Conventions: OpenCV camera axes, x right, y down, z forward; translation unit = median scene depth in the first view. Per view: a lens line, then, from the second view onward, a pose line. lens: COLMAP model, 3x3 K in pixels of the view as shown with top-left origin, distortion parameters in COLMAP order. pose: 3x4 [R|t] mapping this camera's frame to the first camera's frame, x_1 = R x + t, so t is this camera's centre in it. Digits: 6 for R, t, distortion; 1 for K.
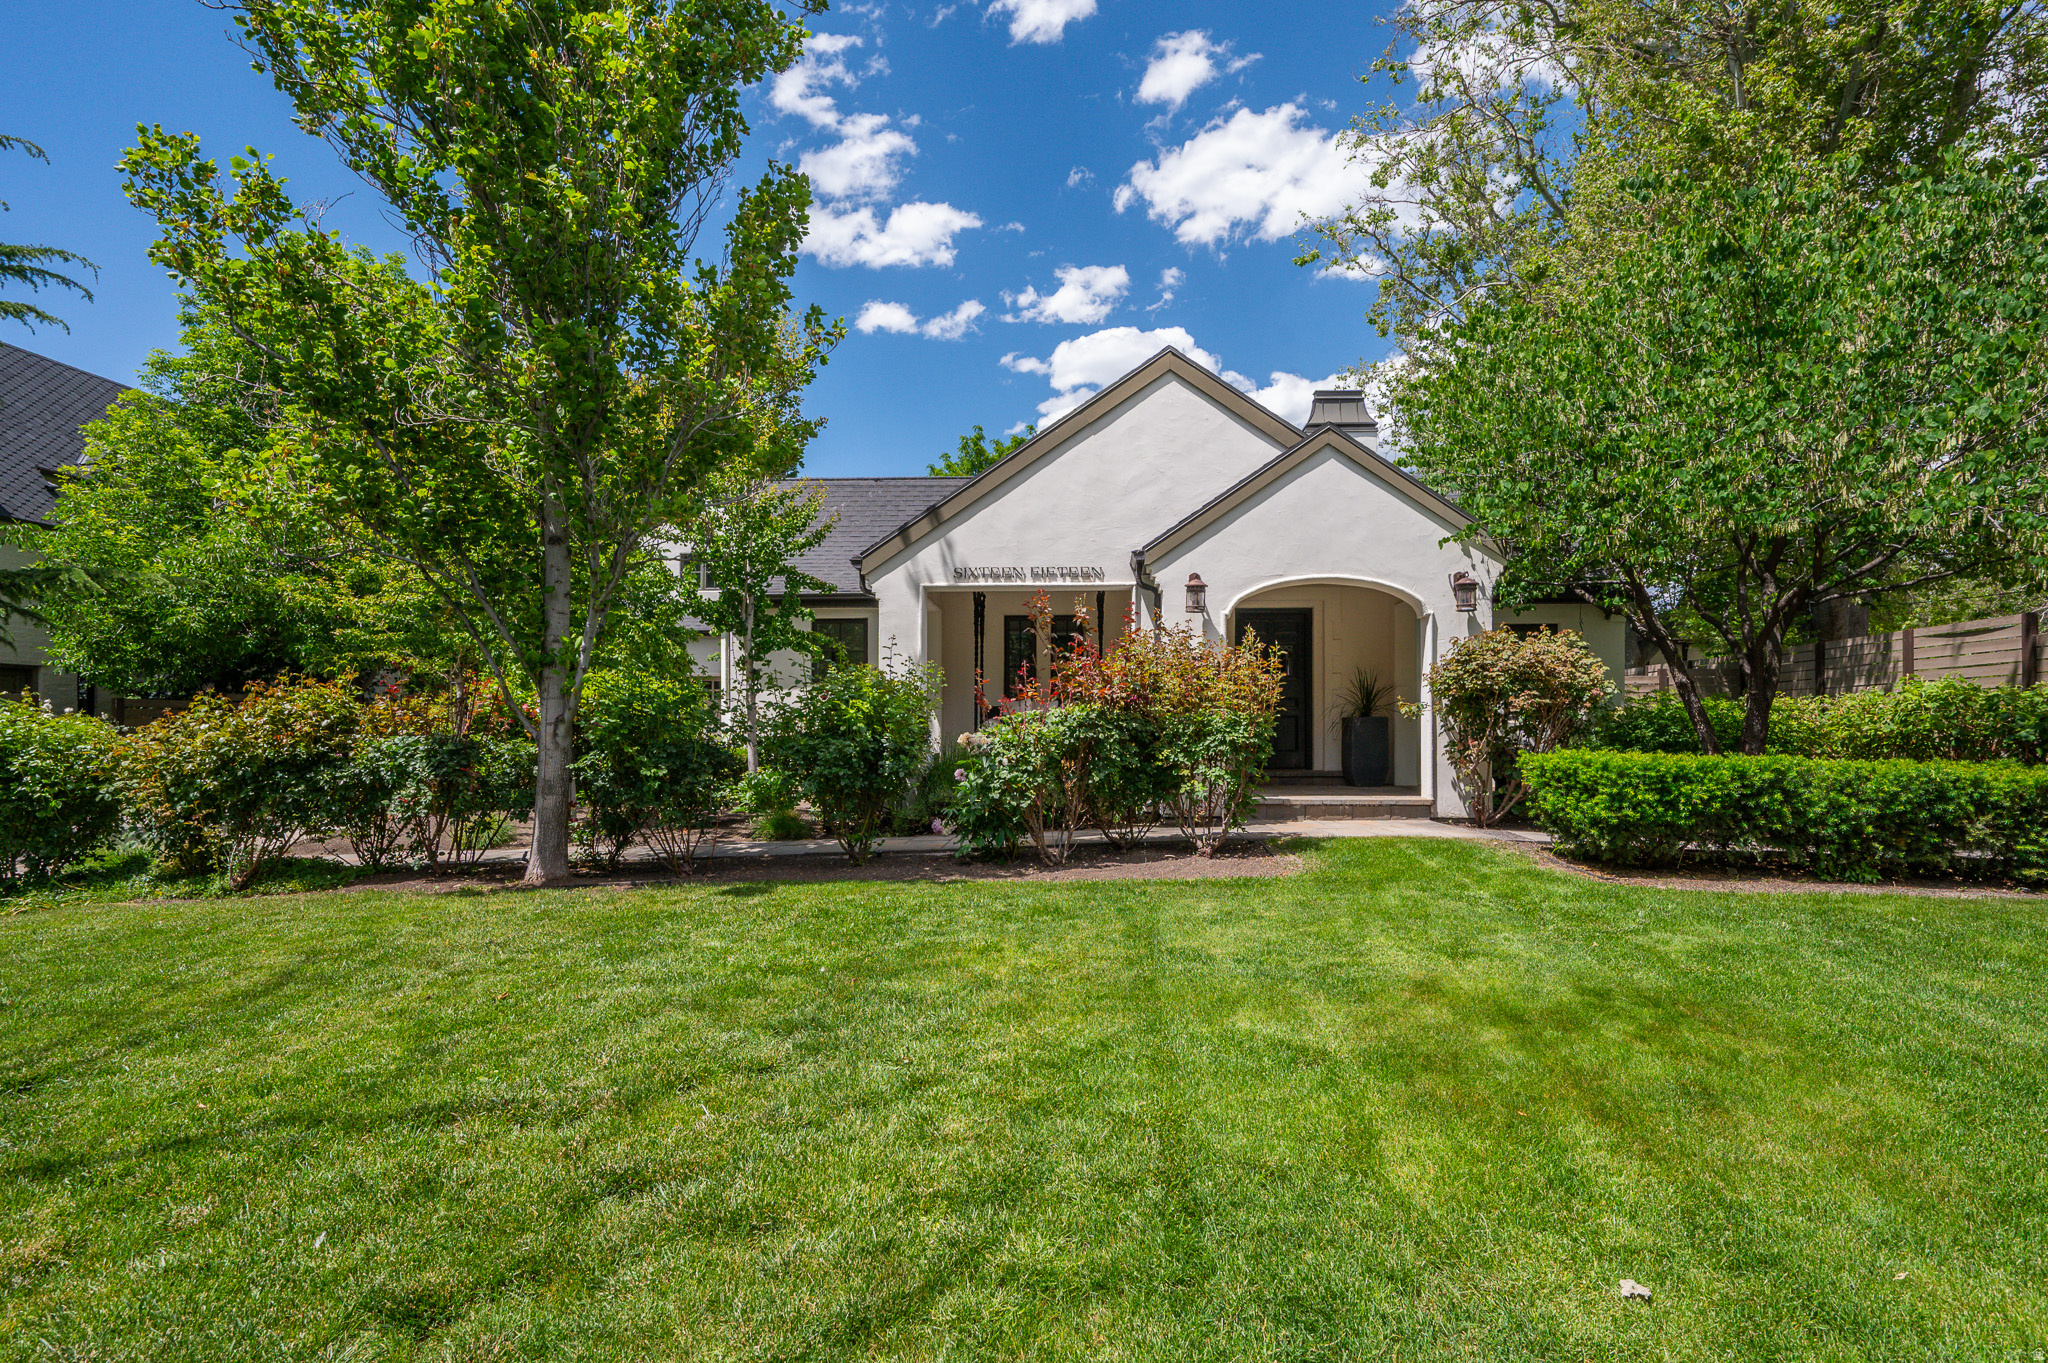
lens RADIAL K [[1004.7, 0, 1040.8], [0, 1004.7, 722.5], [0, 0, 1]] dist [-0.003864, -0.000411]
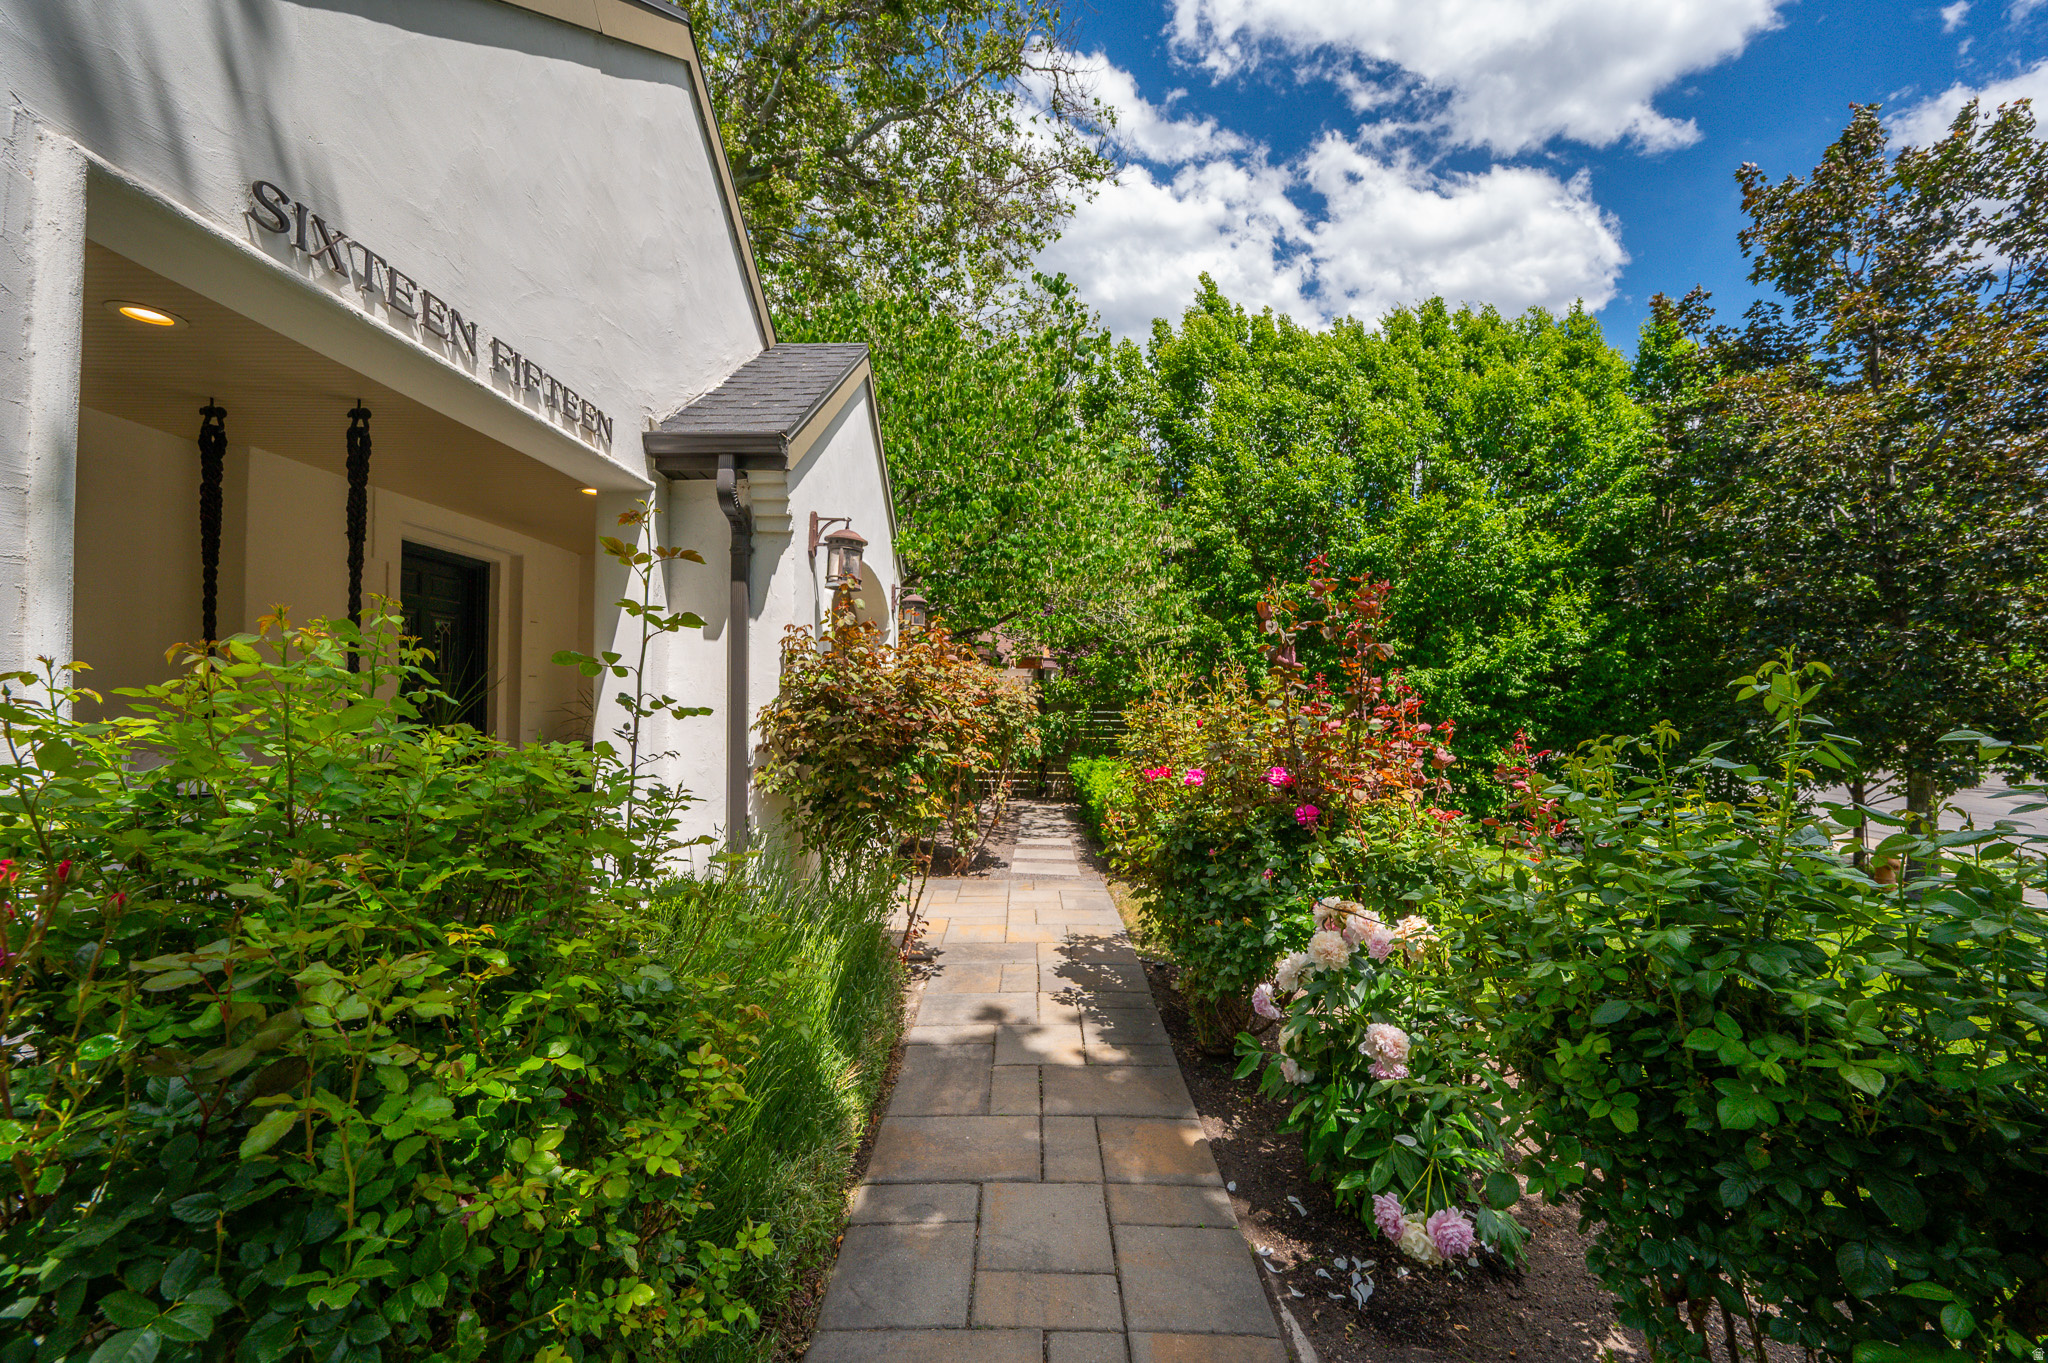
lens RADIAL K [[819.2, 0, 1024.0], [0, 819.2, 681.5], [0, 0, 1]] dist [-0.000740, -0.000034]
pose [[-0.046997, 0.029409, 0.998462, -0.286768], [-0.021214, 0.999312, -0.030432, -0.047380], [-0.998670, -0.022611, -0.046341, 0.912883]]
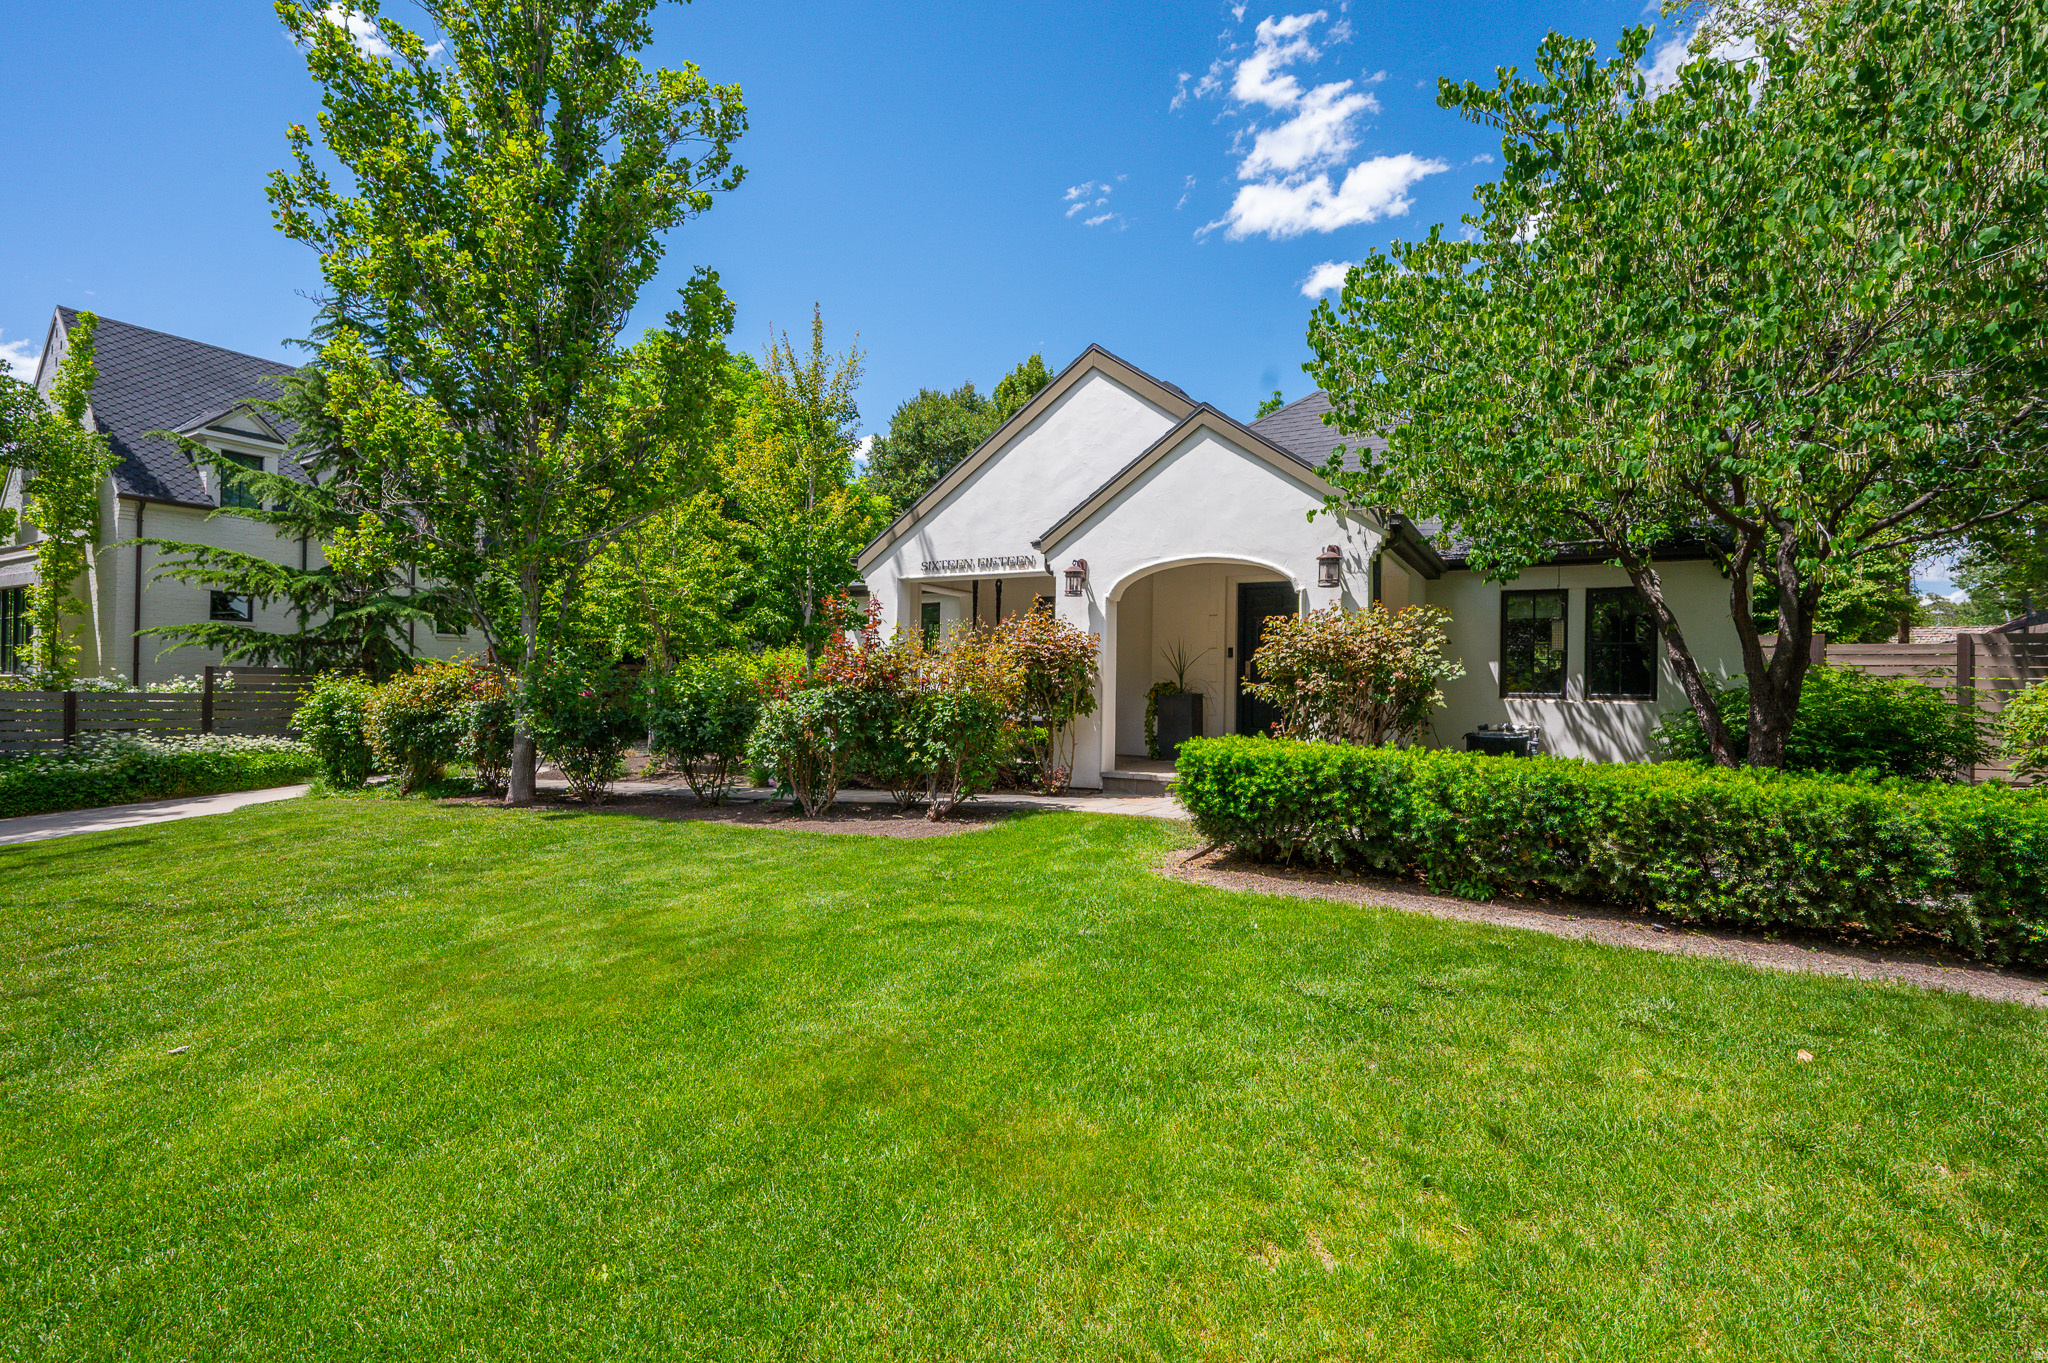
lens RADIAL K [[985.8, 0, 1024.0], [0, 985.8, 681.5], [0, 0, 1]] dist [-0.044457, -0.000232]
pose [[0.893286, 0.008572, -0.449406, 0.573399], [-0.010361, 0.999945, -0.001521, -0.016825], [0.449369, 0.006015, 0.893326, 0.043205]]
